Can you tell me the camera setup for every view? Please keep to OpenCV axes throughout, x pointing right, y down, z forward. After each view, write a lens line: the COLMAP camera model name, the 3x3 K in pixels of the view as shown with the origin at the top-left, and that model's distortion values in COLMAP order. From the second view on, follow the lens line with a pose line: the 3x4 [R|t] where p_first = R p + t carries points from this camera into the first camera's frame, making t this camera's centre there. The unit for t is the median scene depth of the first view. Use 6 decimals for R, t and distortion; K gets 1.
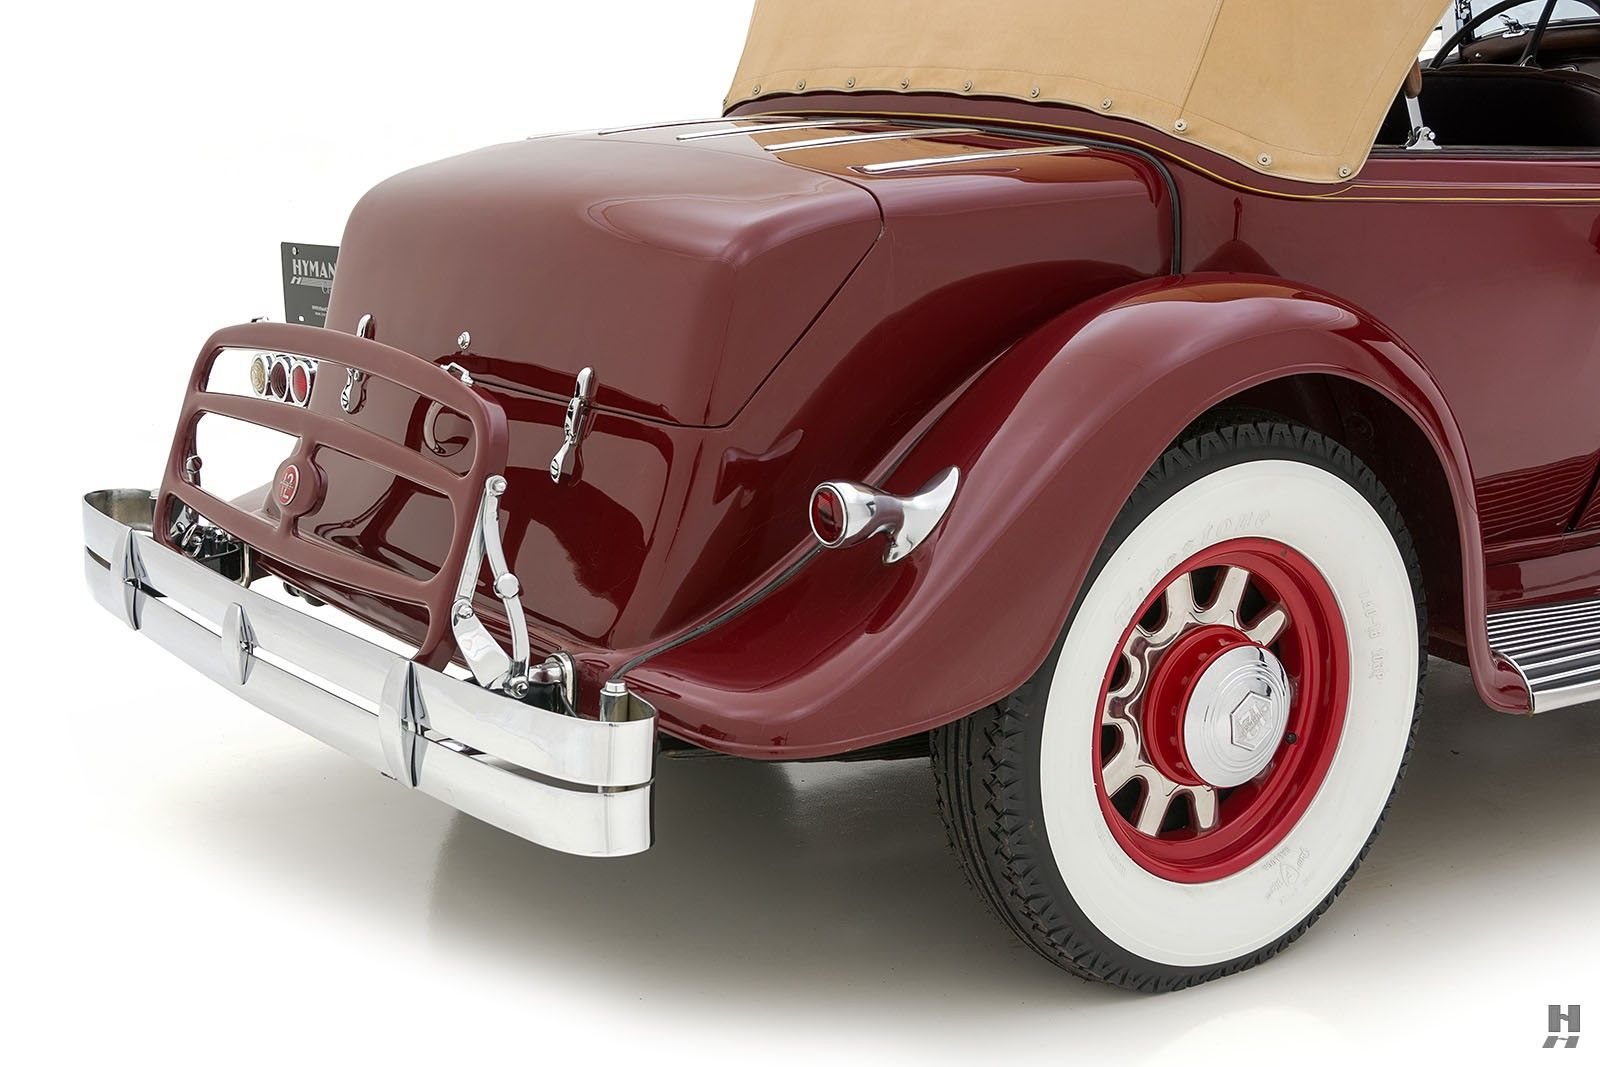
lens RADIAL K [[2426.8, 0, 799.5], [0, 2426.8, 536.2], [0, 0, 1]] dist [-0.001943, 0.000000]
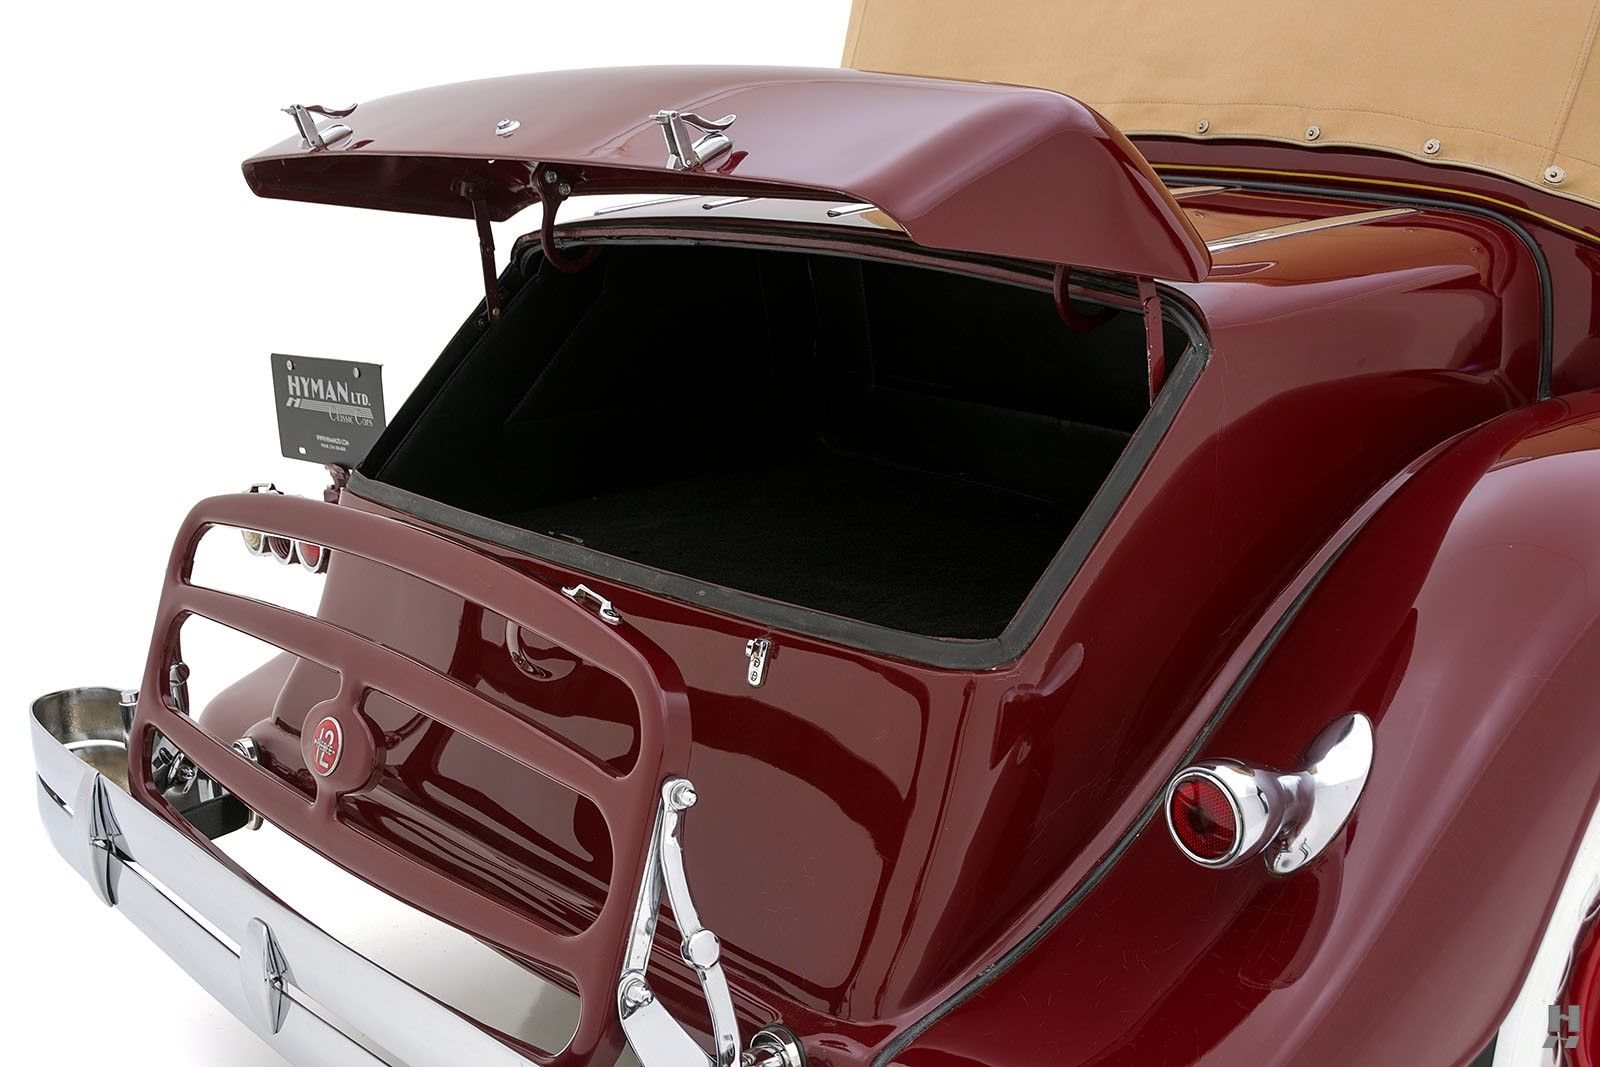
lens RADIAL K [[2077.8, 0, 806.4], [0, 2077.8, 595.3], [0, 0, 1]] dist [0.000555, 0.000000]
pose [[0.997246, -0.045861, 0.058279, -0.097307], [0.043136, 0.997954, 0.047185, -0.078080], [-0.060323, -0.044541, 0.997185, 0.368441]]
